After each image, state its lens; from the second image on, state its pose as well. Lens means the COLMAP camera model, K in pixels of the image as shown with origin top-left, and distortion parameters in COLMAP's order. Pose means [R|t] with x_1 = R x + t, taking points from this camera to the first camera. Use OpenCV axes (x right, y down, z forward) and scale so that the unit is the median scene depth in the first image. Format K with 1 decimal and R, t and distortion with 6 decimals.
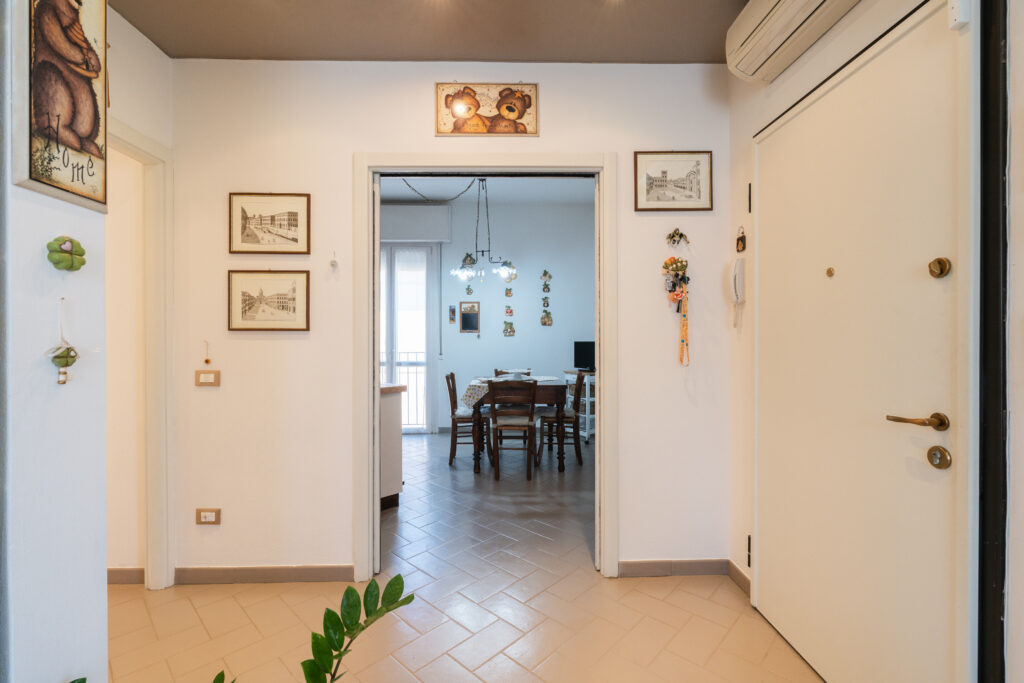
lens RADIAL K [[451.4, 0, 514.7], [0, 451.4, 340.0], [0, 0, 1]] dist [-0.003888, -0.000268]
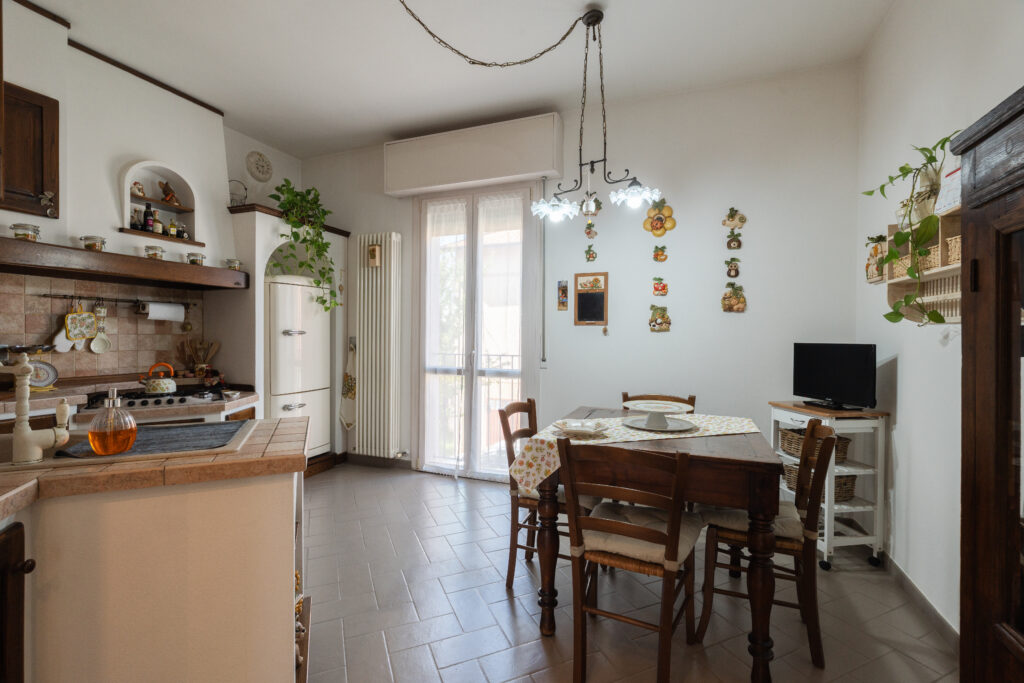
lens RADIAL K [[451.4, 0, 514.7], [0, 451.4, 340.0], [0, 0, 1]] dist [-0.003888, -0.000268]
pose [[0.920979, 0.013310, -0.389384, 0.040998], [-0.010693, 0.999903, 0.008888, -0.001005], [0.389464, -0.004022, 0.921033, 0.418296]]
